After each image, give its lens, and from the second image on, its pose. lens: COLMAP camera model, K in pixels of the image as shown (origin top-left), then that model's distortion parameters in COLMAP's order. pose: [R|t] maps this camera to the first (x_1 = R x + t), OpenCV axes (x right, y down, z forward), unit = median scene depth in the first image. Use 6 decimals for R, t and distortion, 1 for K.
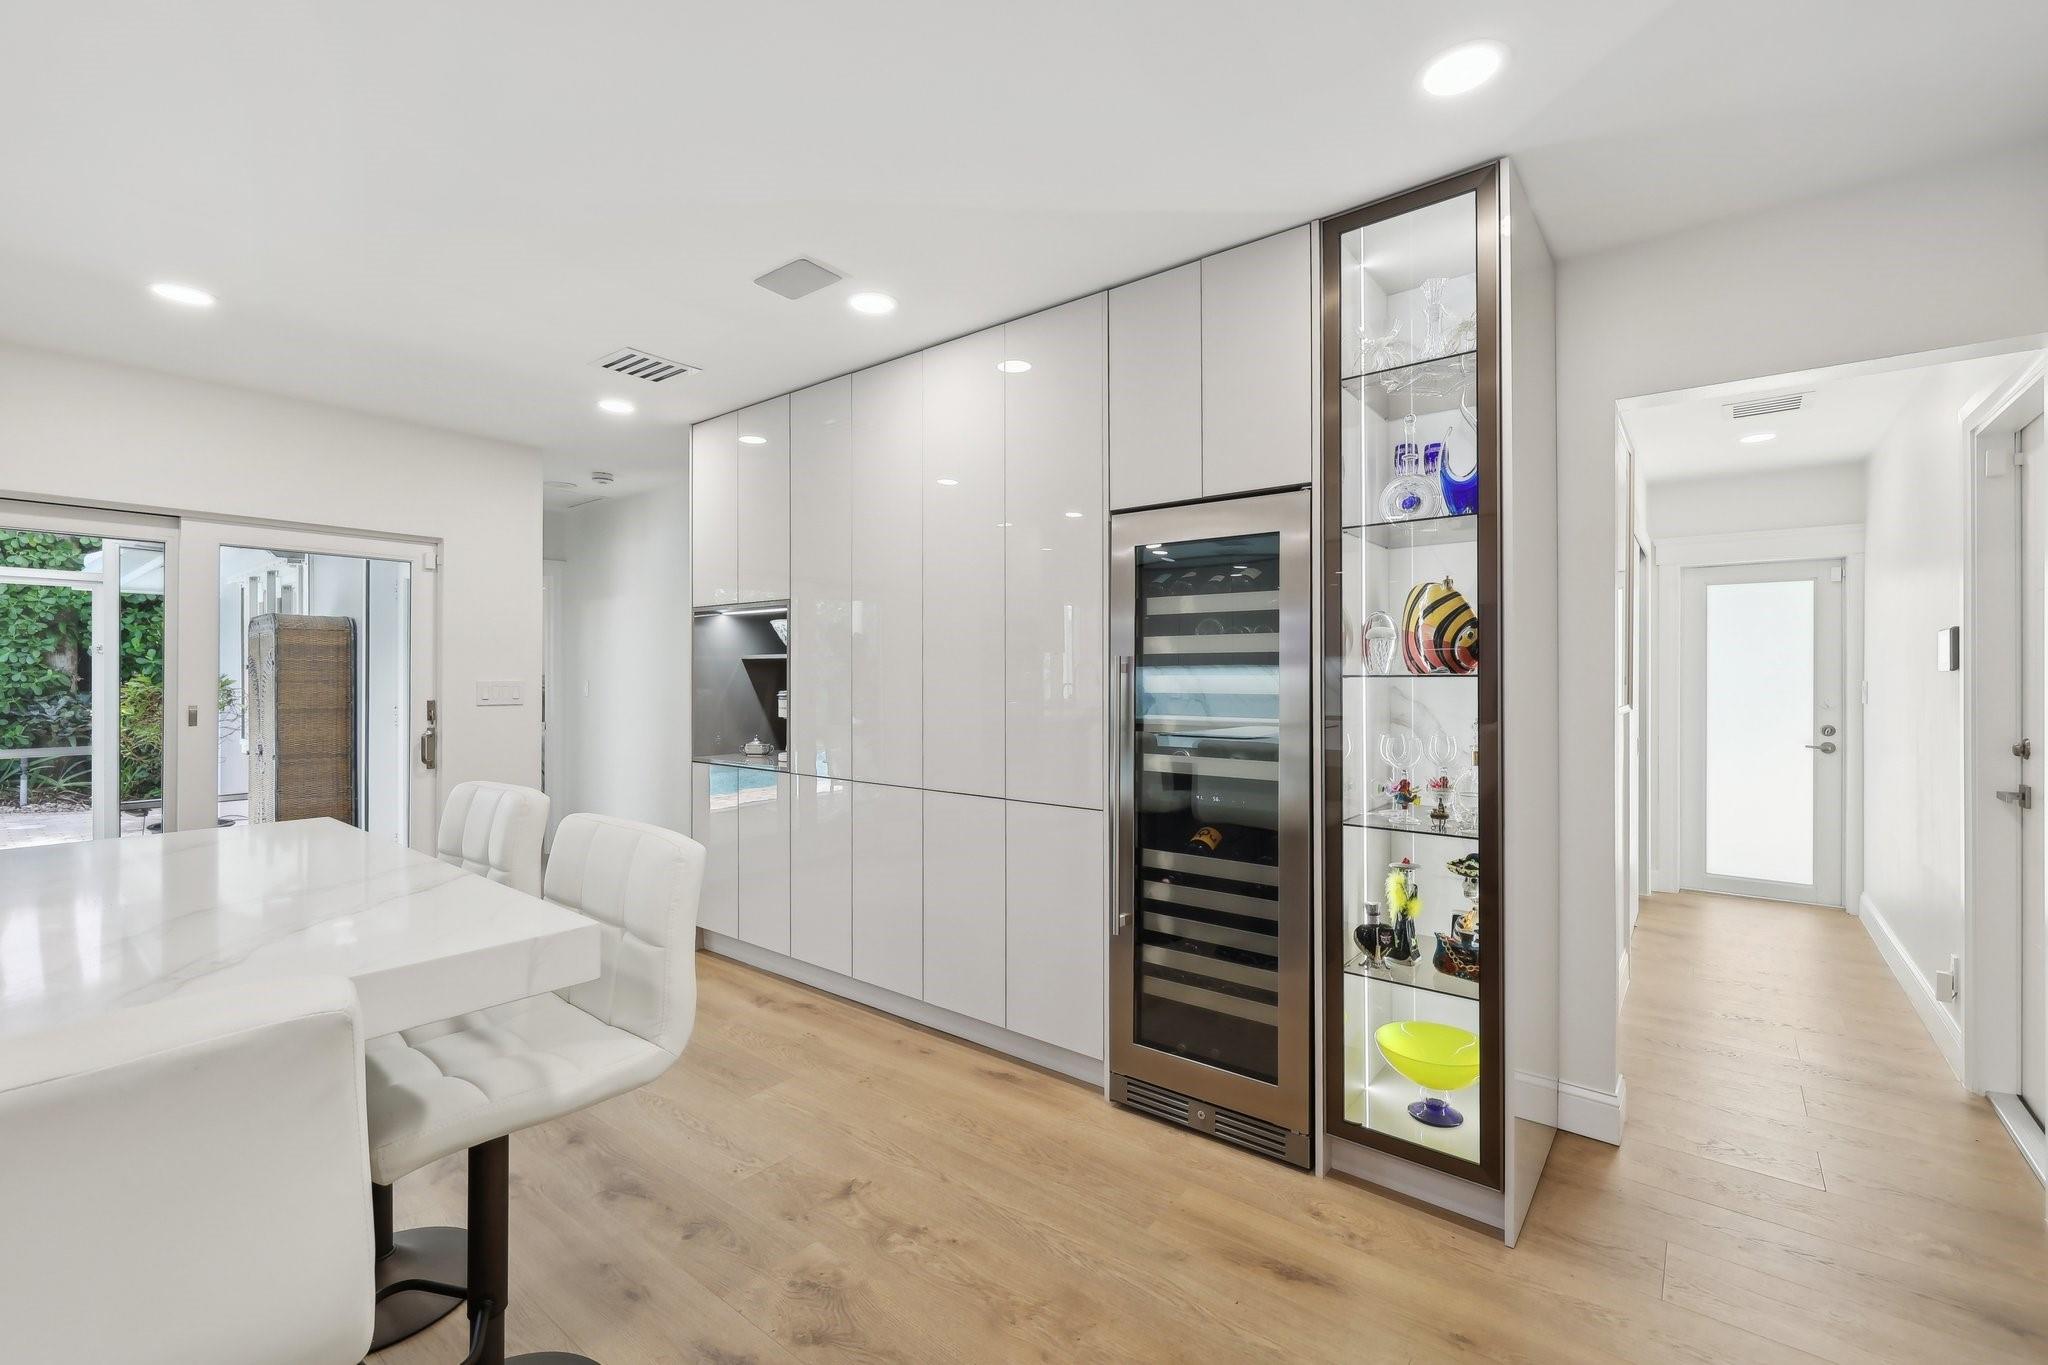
lens RADIAL K [[866.5, 0, 1014.7], [0, 866.5, 671.4], [0, 0, 1]] dist [-0.000428, -0.000112]
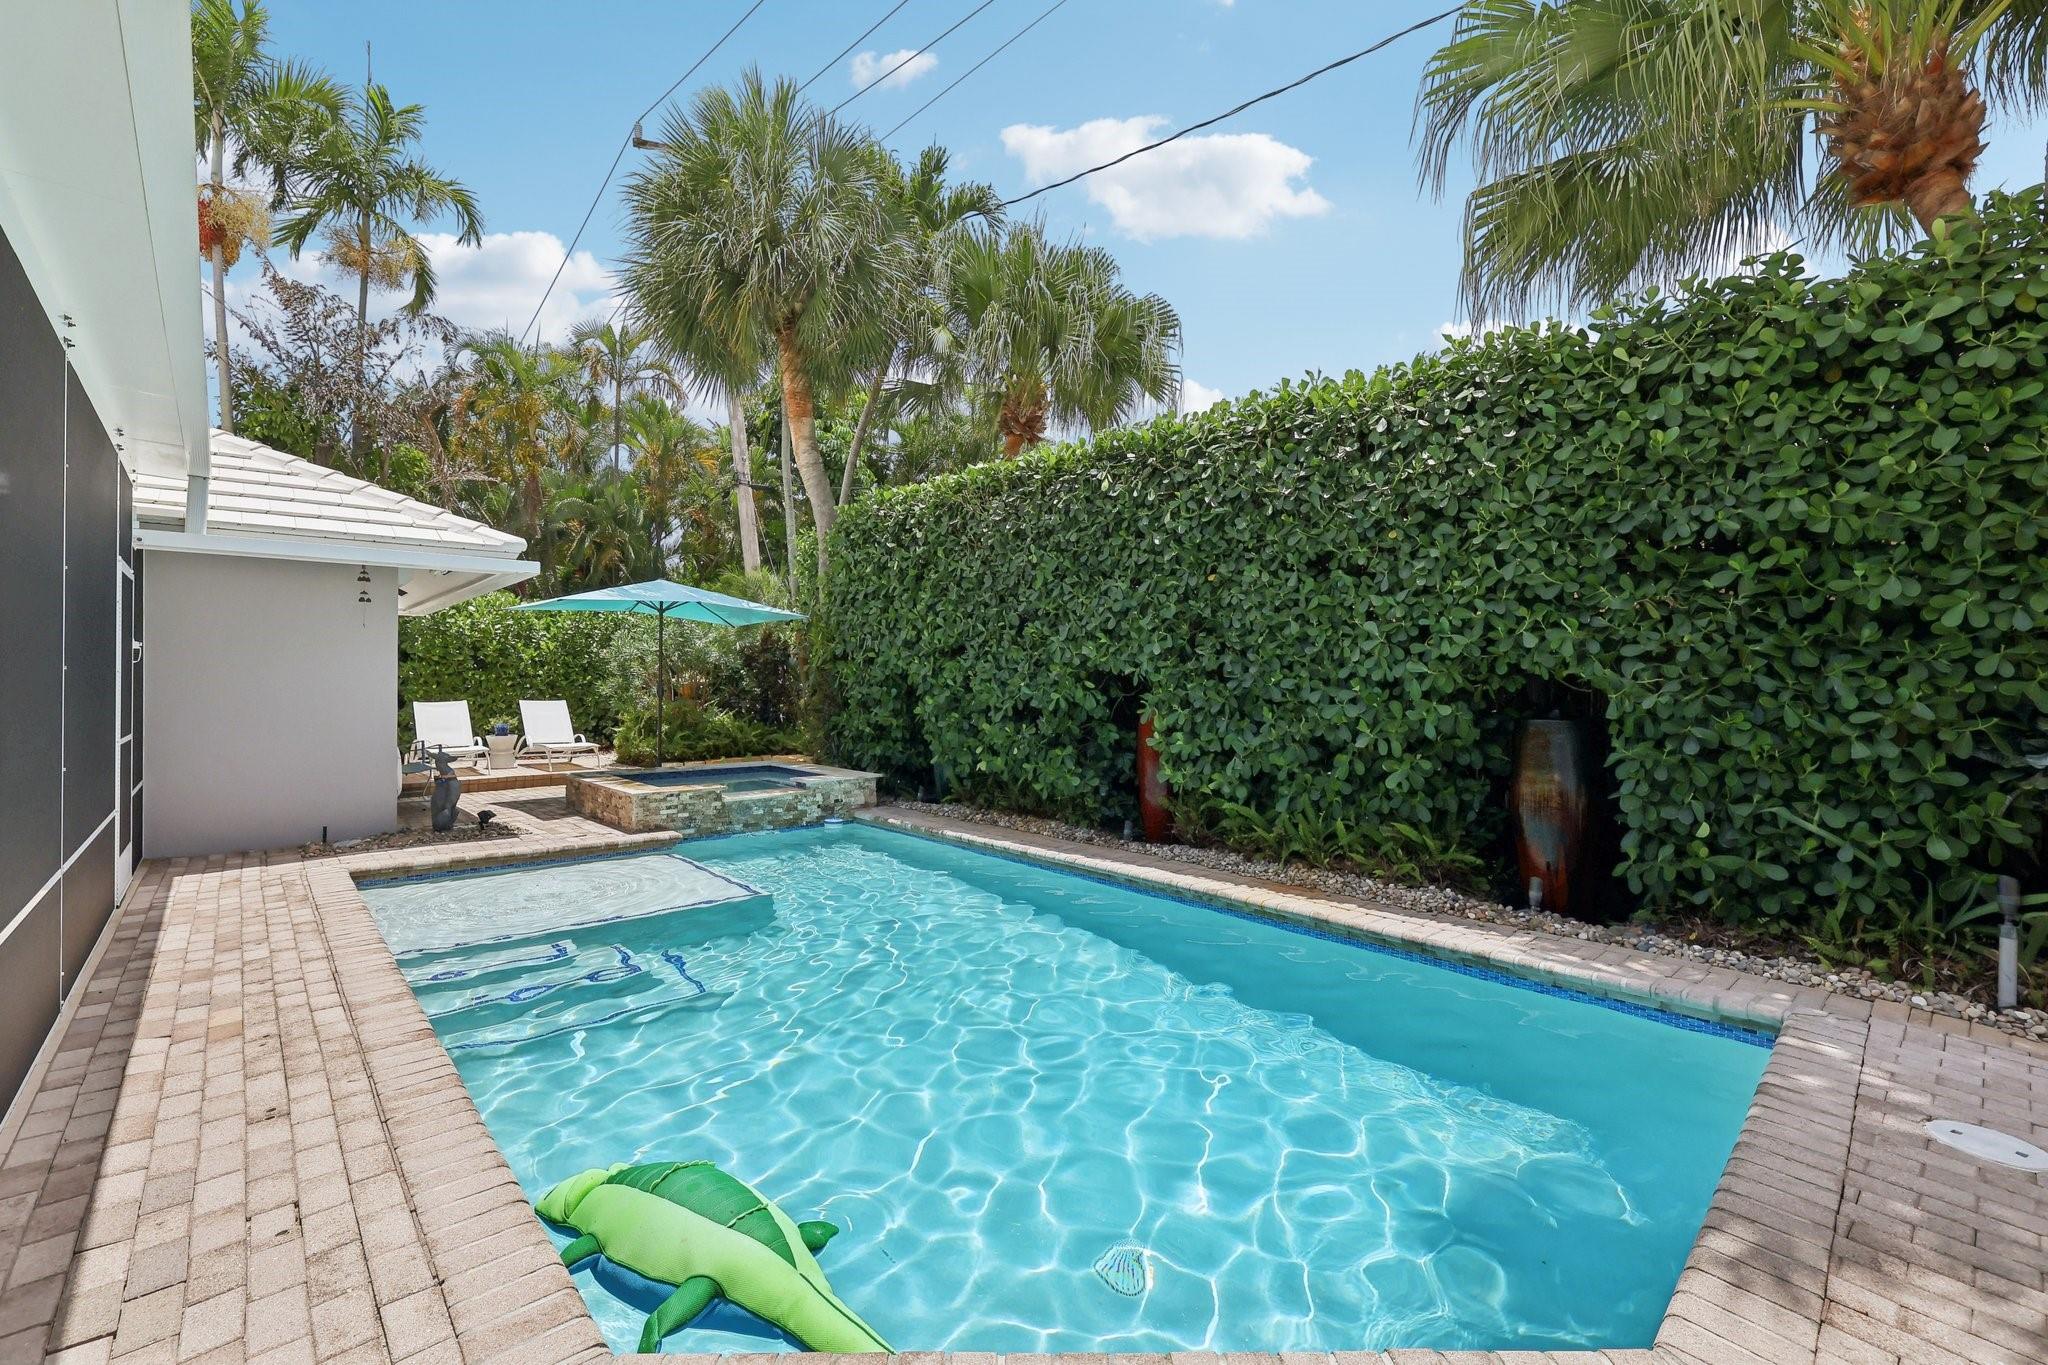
lens RADIAL K [[874.1, 0, 1008.3], [0, 874.1, 677.6], [0, 0, 1]] dist [0.002316, -0.000405]
pose [[-0.170079, -0.005644, -0.985414, -1.478238], [0.003091, 0.999976, -0.006261, 0.027763], [0.985426, -0.004111, -0.170058, 1.354932]]
